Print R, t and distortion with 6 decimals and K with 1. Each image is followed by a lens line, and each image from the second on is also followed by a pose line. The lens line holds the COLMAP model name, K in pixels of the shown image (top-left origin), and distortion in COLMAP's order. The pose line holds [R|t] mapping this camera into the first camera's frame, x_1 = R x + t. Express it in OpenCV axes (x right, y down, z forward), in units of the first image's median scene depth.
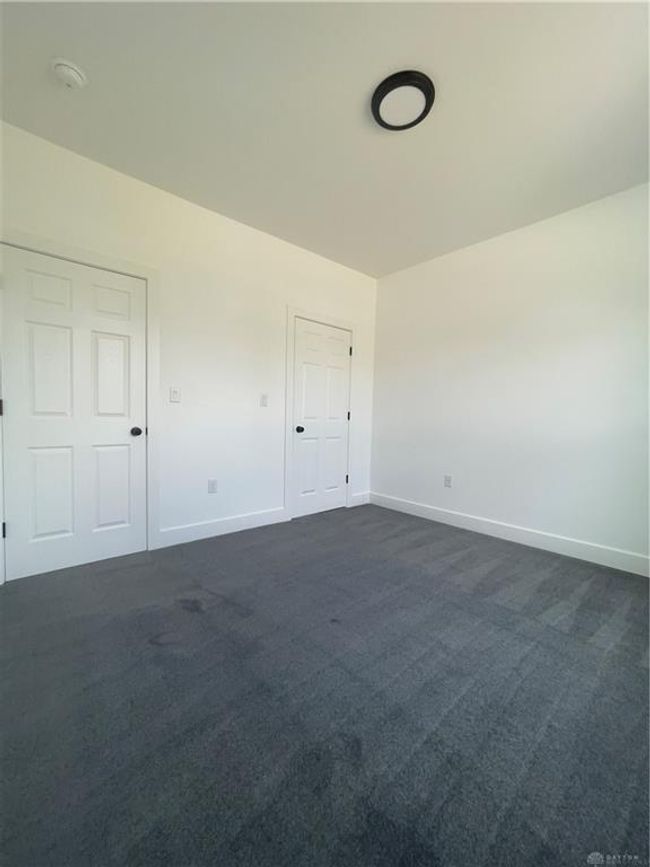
lens RADIAL K [[349.1, 0, 324.4], [0, 349.1, 441.0], [0, 0, 1]] dist [-0.010023, 0.003713]
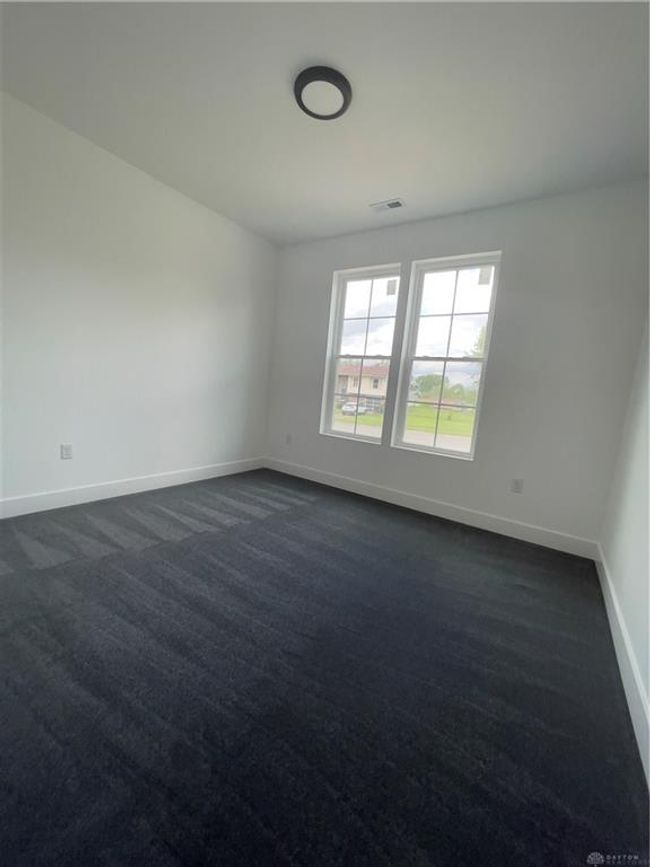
lens RADIAL K [[349.1, 0, 326.0], [0, 349.1, 428.0], [0, 0, 1]] dist [-0.010023, 0.003713]
pose [[-0.256013, -0.159416, 0.953438, -0.694683], [-0.030055, 0.987144, 0.156982, -0.103270], [-0.966206, 0.011534, -0.257513, 0.867313]]
